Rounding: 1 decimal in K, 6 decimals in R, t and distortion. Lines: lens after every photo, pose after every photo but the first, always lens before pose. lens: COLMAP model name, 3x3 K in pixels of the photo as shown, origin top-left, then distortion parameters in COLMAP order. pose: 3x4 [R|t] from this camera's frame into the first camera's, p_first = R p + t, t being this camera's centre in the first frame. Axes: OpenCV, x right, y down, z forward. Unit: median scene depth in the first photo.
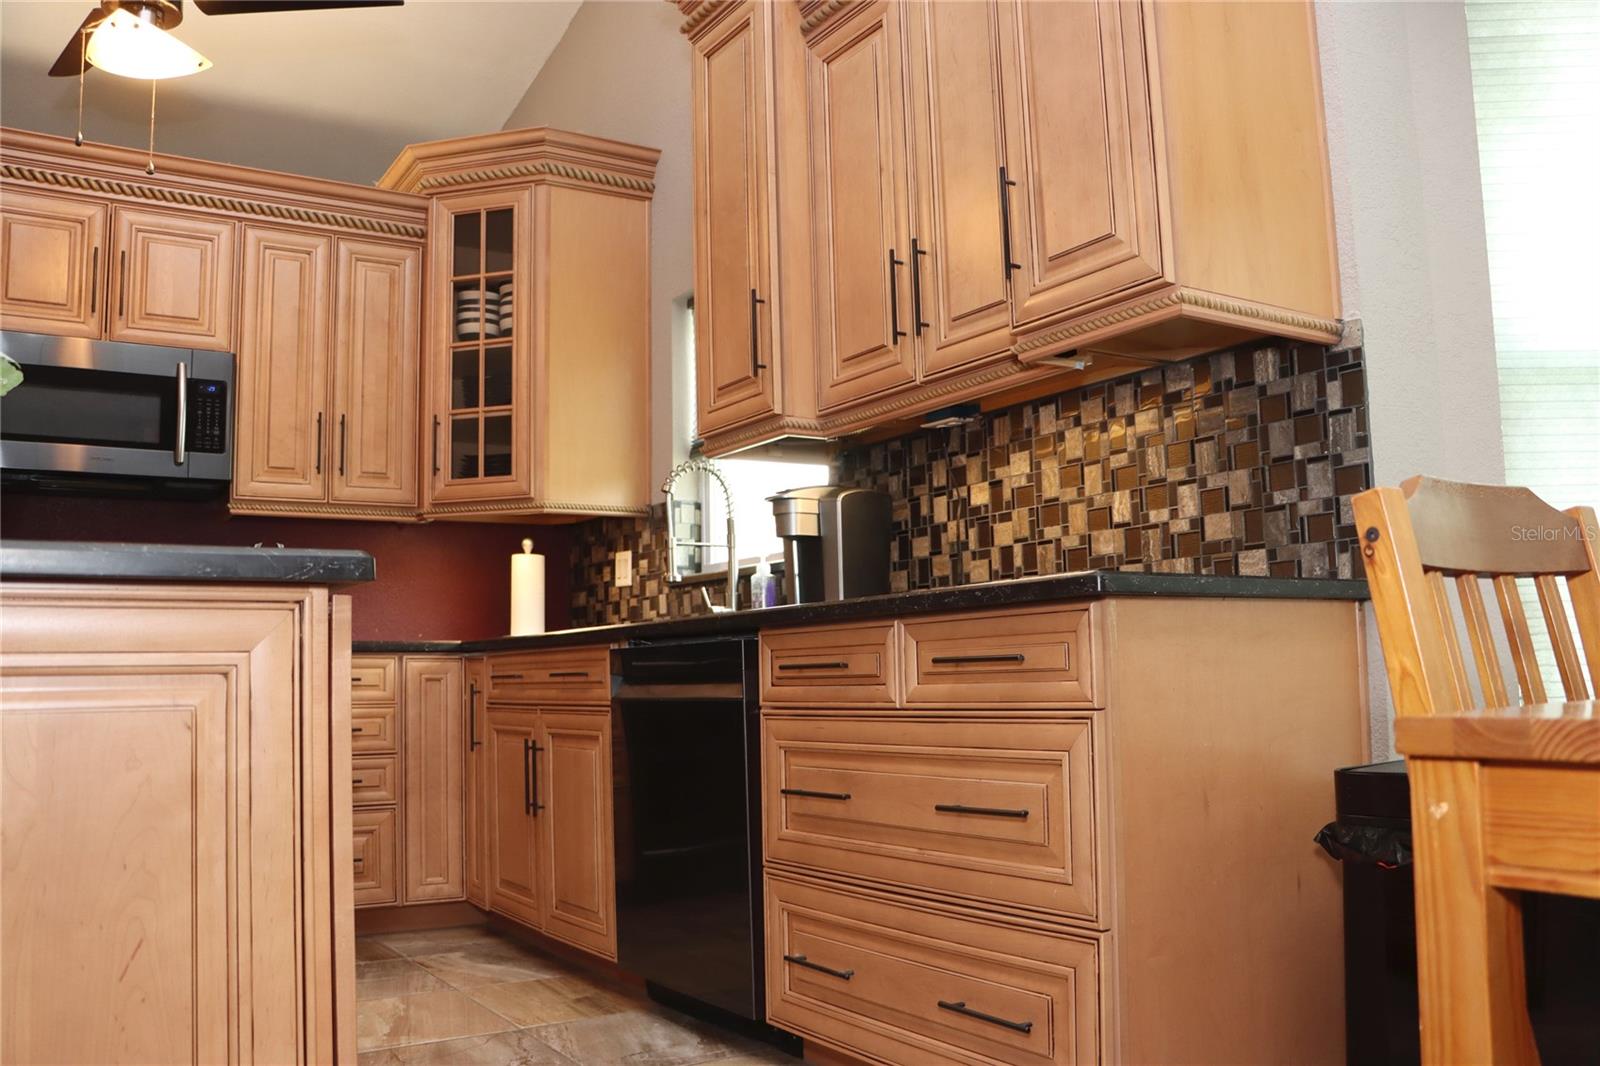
lens RADIAL K [[1309.4, 0, 800.0], [0, 1309.4, 533.0], [0, 0, 1]] dist [-0.186404, 0.153774]
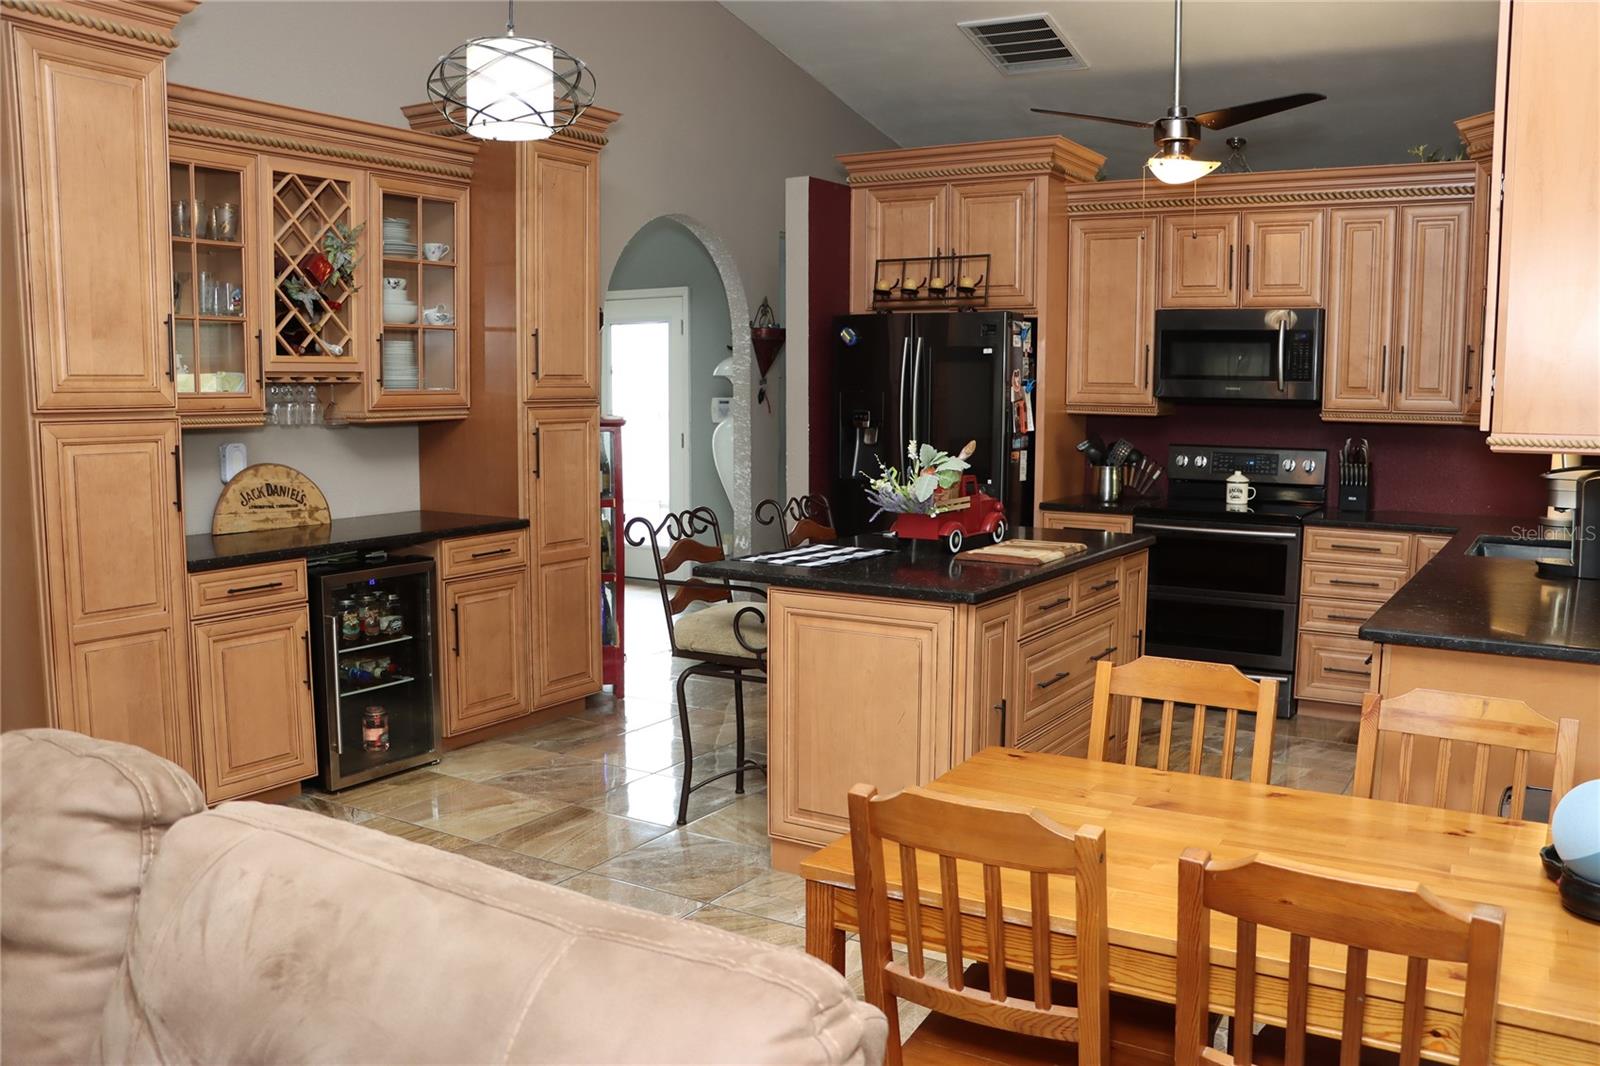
lens RADIAL K [[1309.4, 0, 800.0], [0, 1309.4, 533.0], [0, 0, 1]] dist [-0.186404, 0.153774]
pose [[0.422148, 0.130117, -0.897140, 0.836511], [0.078400, 0.980697, 0.179126, -0.268690], [0.903130, -0.145953, 0.403799, -0.177525]]
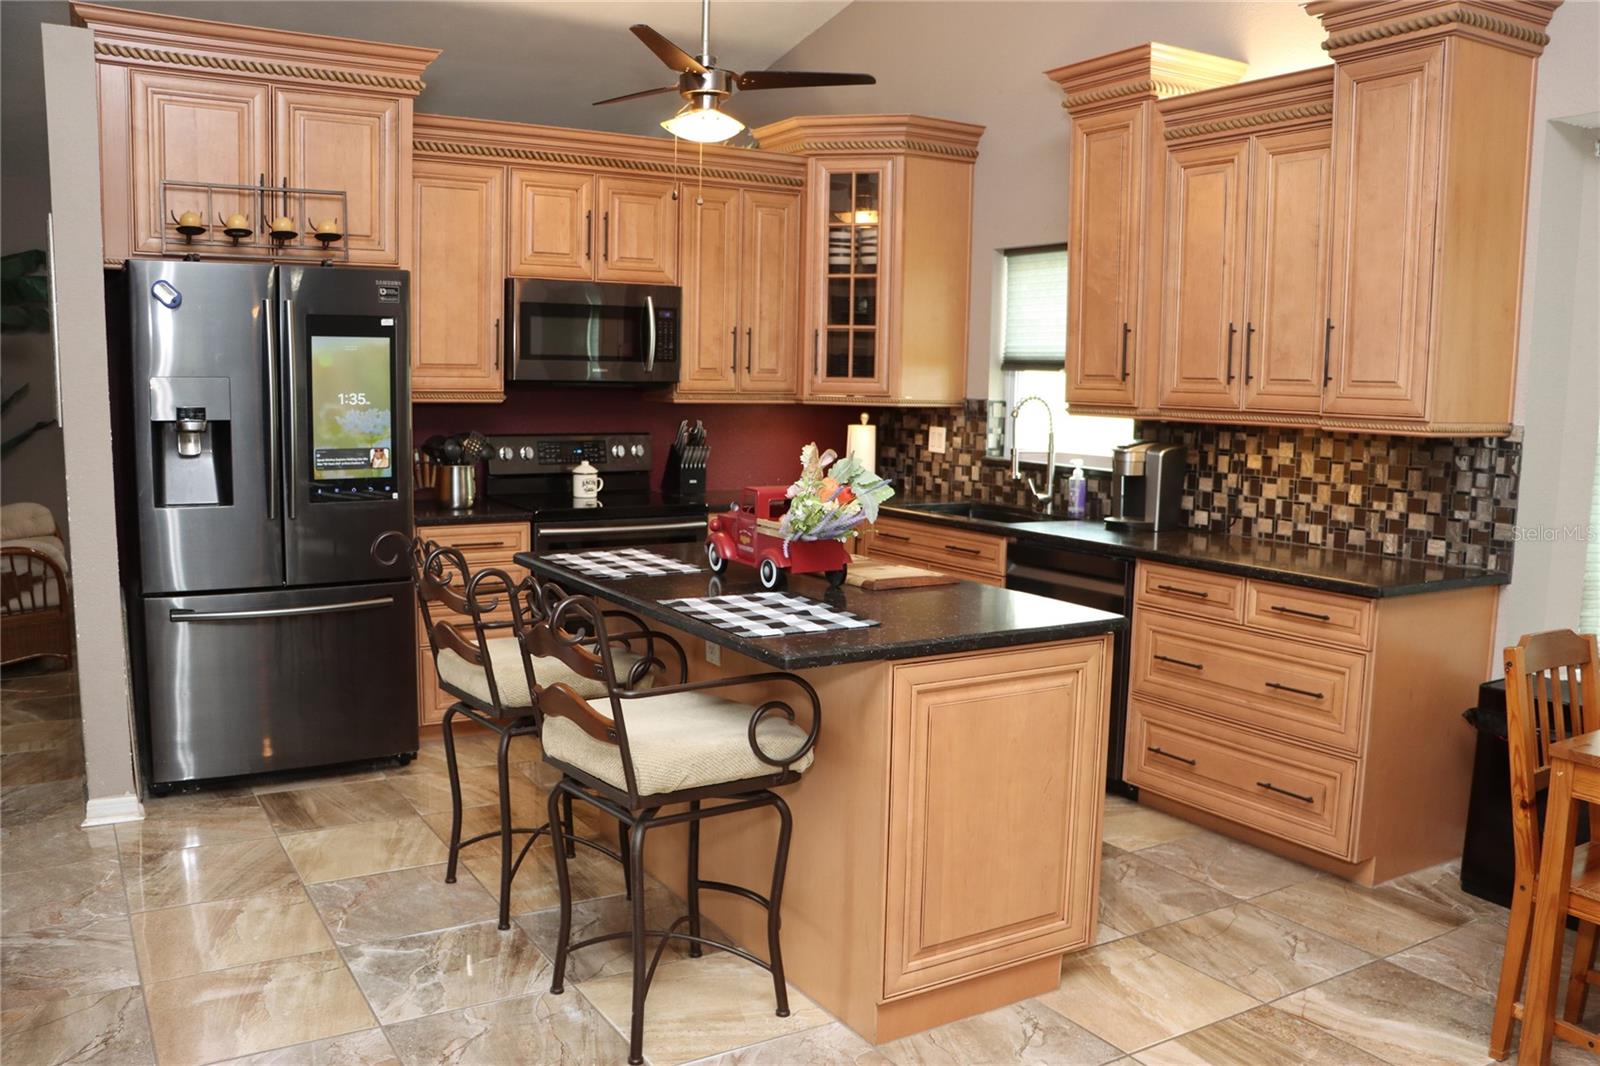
lens RADIAL K [[1309.4, 0, 800.0], [0, 1309.4, 533.0], [0, 0, 1]] dist [-0.186404, 0.153774]
pose [[0.998563, 0.048267, -0.023302, -0.380261], [-0.041933, 0.974318, 0.221238, -0.272578], [0.033382, -0.219943, 0.974941, -0.561122]]
